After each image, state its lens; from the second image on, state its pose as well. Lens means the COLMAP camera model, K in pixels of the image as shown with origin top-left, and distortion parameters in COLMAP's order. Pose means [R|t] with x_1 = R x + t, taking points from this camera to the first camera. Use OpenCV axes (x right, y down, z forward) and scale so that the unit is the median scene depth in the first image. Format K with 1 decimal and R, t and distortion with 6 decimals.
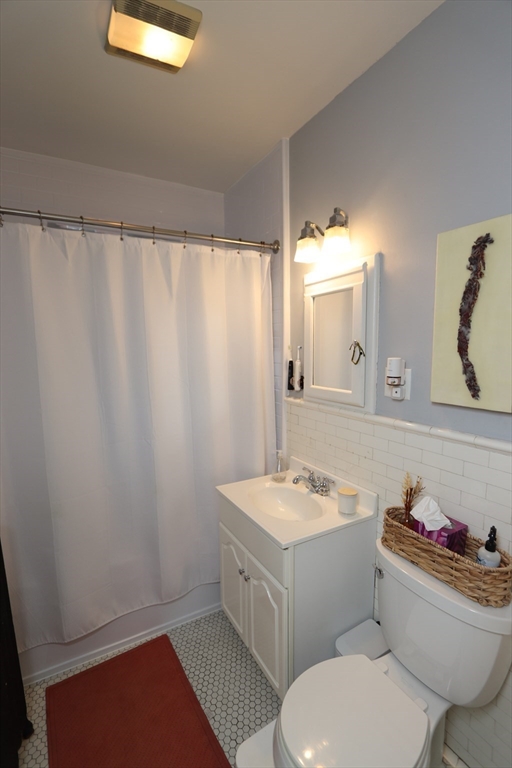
lens RADIAL K [[356.0, 0, 256.3], [0, 356.0, 384.9], [0, 0, 1]] dist [-0.011204, 0.004151]
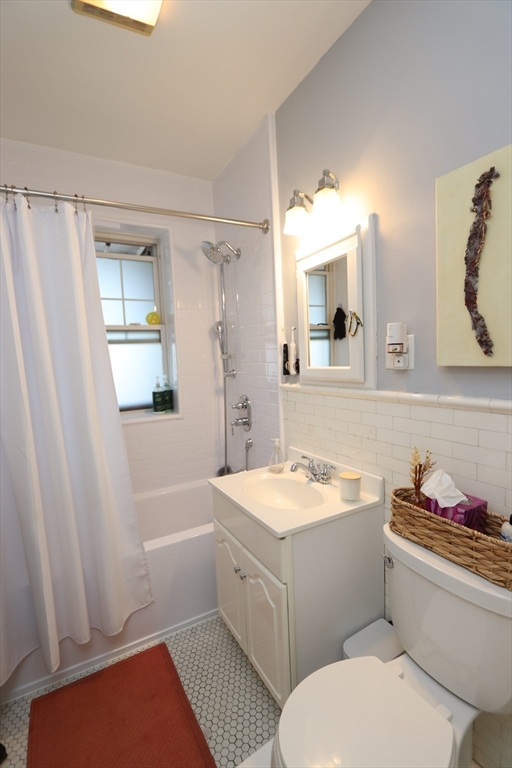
lens RADIAL K [[356.0, 0, 255.8], [0, 356.0, 386.2], [0, 0, 1]] dist [-0.011204, 0.004151]
pose [[0.999386, -0.033296, -0.010947, 0.036161], [0.032936, 0.998958, -0.031599, 0.098177], [0.011988, 0.031219, 0.999441, 0.088231]]
